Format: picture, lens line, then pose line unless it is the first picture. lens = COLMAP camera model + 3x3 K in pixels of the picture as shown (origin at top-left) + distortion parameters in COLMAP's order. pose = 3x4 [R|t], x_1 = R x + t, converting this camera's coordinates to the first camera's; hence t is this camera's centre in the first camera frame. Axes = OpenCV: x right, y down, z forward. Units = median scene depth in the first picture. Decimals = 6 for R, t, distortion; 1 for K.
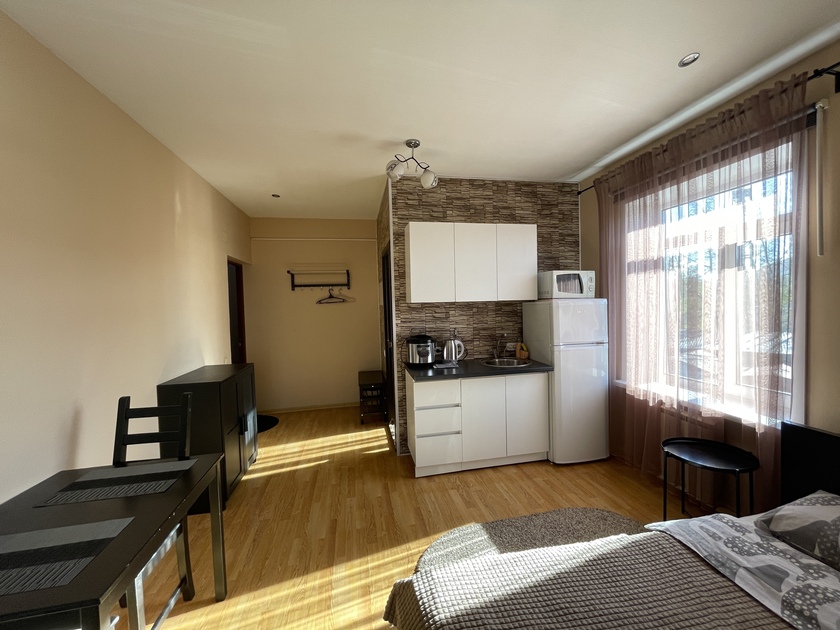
lens RADIAL K [[341.2, 0, 420.8], [0, 341.2, 314.2], [0, 0, 1]] dist [-0.001091, -0.000221]
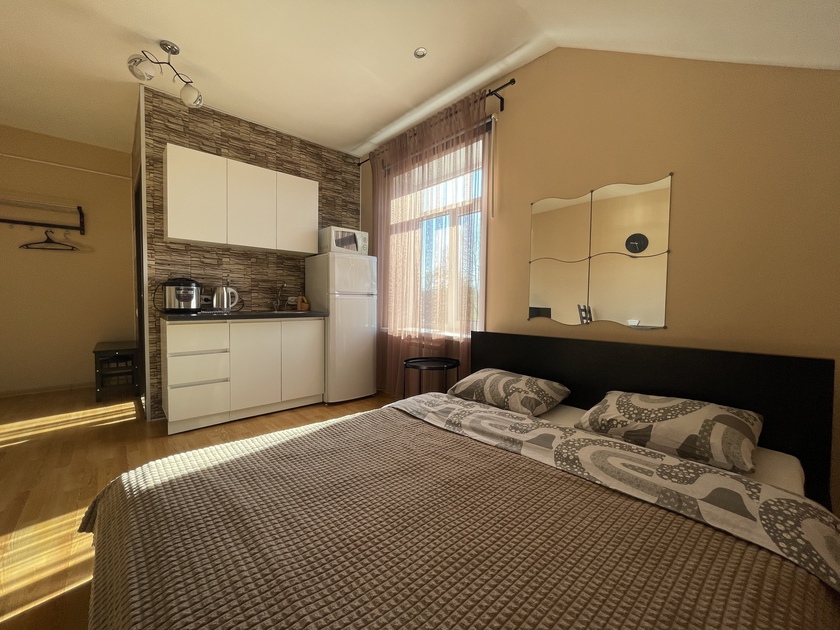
lens RADIAL K [[341.2, 0, 420.8], [0, 341.2, 314.2], [0, 0, 1]] dist [-0.001091, -0.000221]
pose [[0.857023, 0.017936, 0.514966, 0.077509], [-0.019241, 0.999811, -0.002801, 0.147239], [-0.514919, -0.007508, 0.857206, -0.073459]]
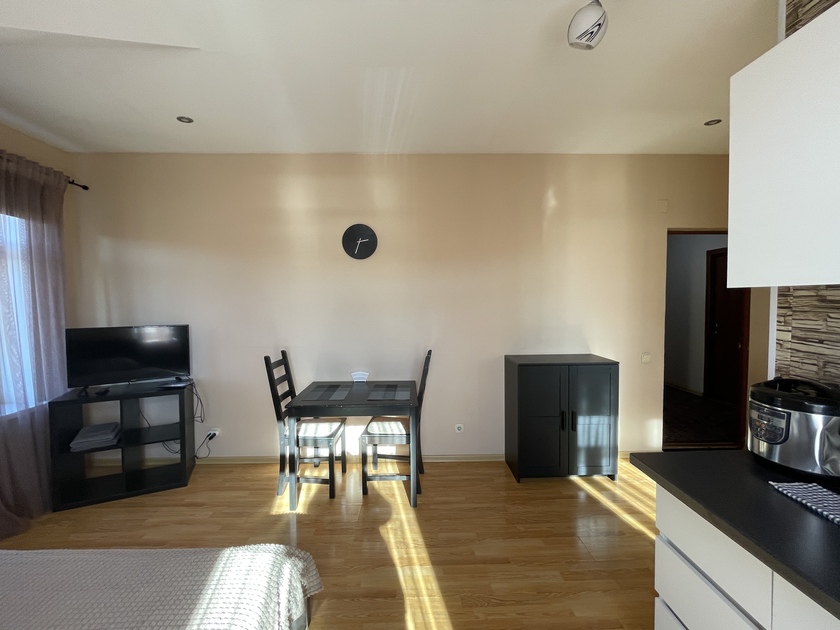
lens RADIAL K [[341.2, 0, 420.8], [0, 341.2, 314.2], [0, 0, 1]] dist [-0.001091, -0.000221]
pose [[-0.173073, 0.070193, -0.982404, 0.405592], [-0.016903, 0.997099, 0.074221, -0.026138], [0.984764, 0.029451, -0.171385, 0.698247]]
